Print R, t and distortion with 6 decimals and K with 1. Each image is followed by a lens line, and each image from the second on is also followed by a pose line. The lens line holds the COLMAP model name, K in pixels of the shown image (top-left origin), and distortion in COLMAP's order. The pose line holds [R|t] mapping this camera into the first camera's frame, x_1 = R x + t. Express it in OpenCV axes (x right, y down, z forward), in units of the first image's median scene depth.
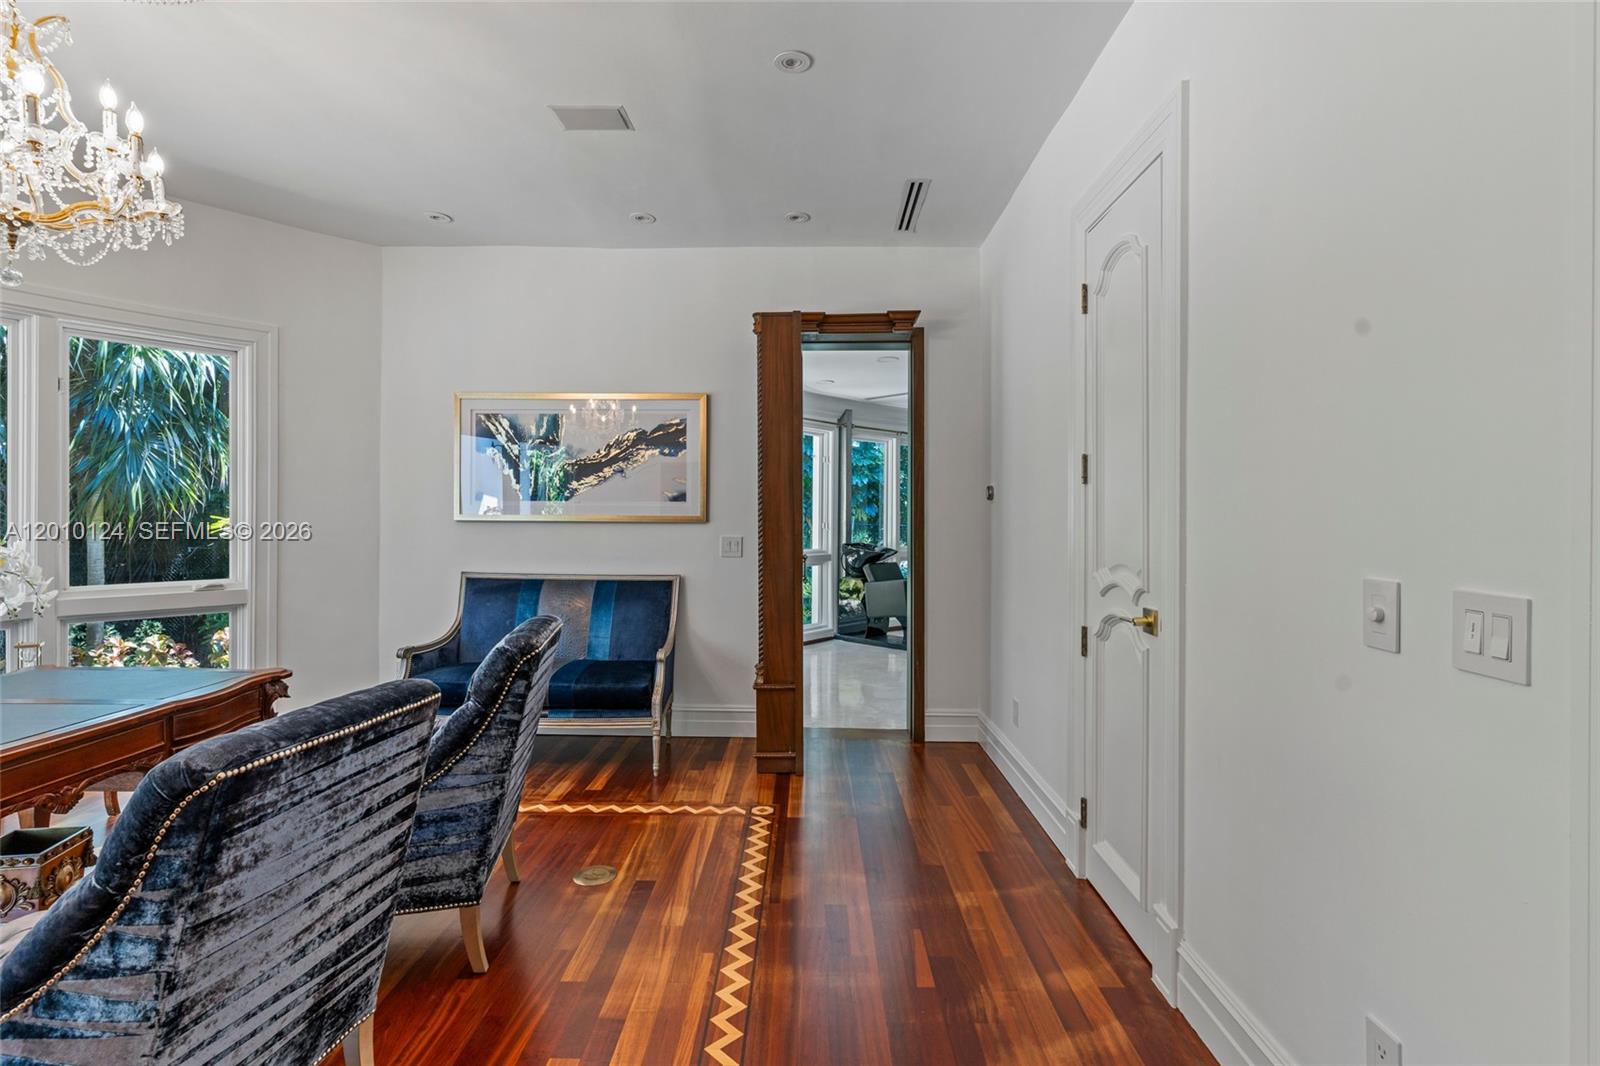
lens RADIAL K [[770.2, 0, 797.5], [0, 770.2, 519.6], [0, 0, 1]] dist [0.002548, -0.000267]
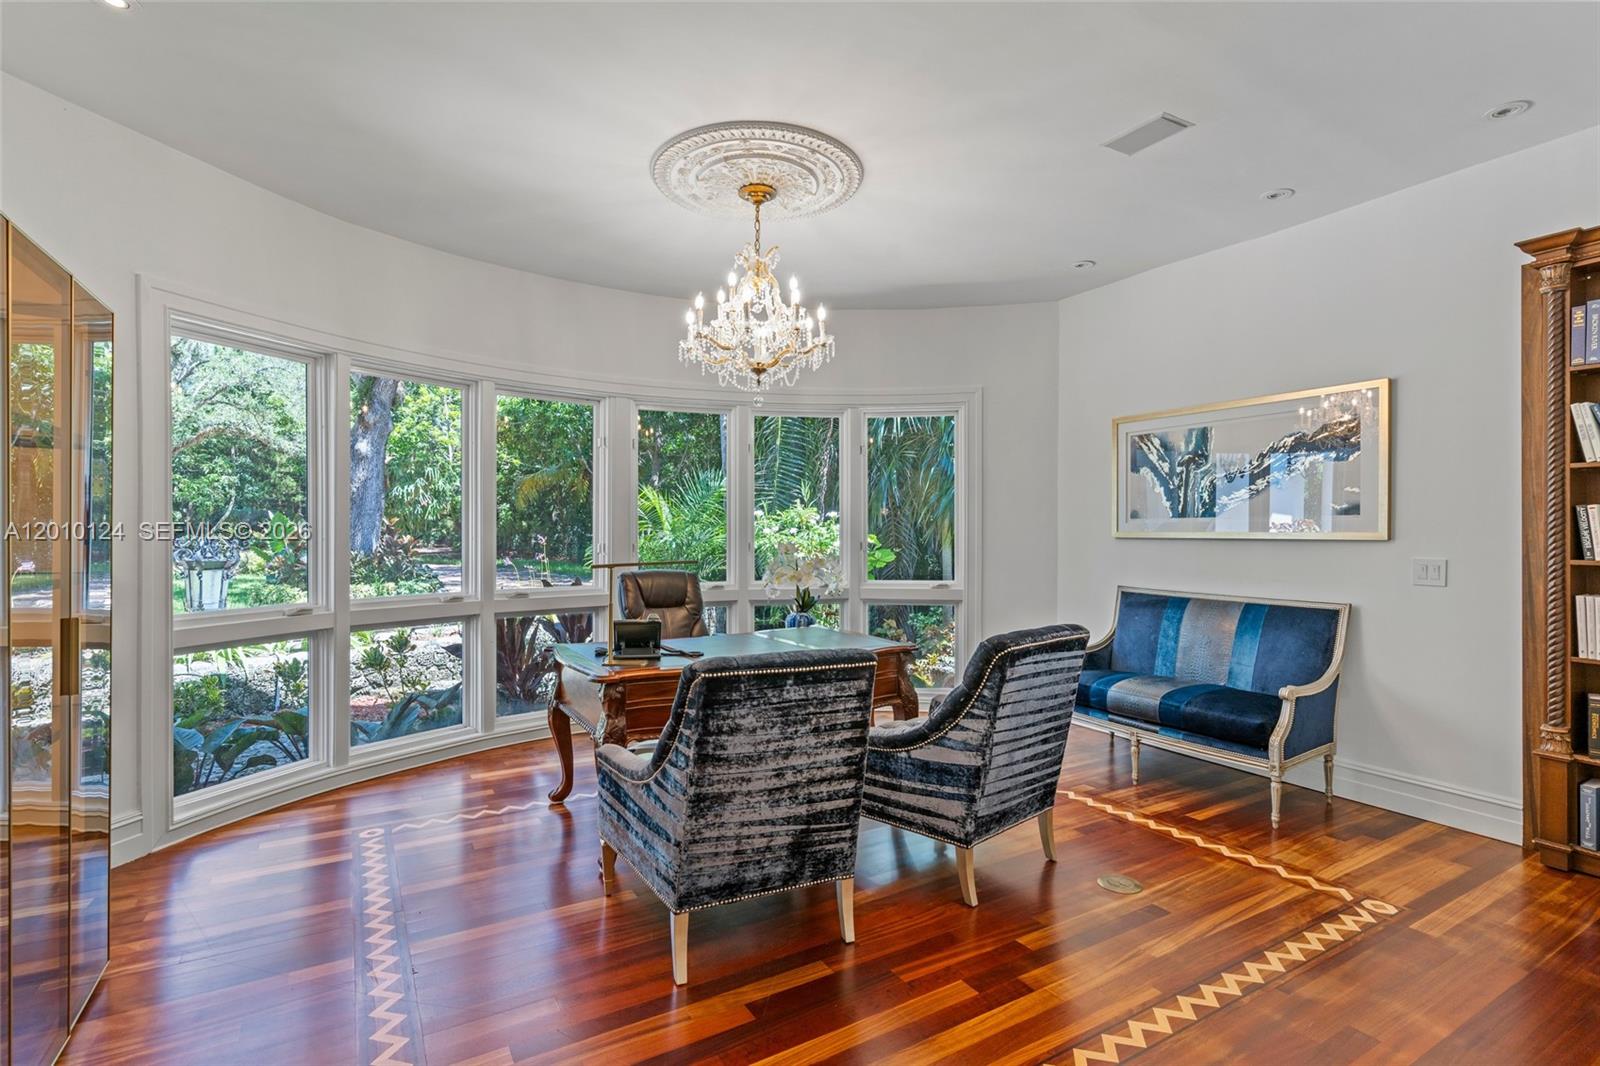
lens RADIAL K [[770.2, 0, 793.5], [0, 770.2, 539.1], [0, 0, 1]] dist [0.002548, -0.000267]
pose [[0.515073, 0.002870, -0.857142, 0.439491], [-0.000961, 0.999996, 0.002771, 0.001321], [0.857146, -0.000604, 0.515073, 0.113841]]
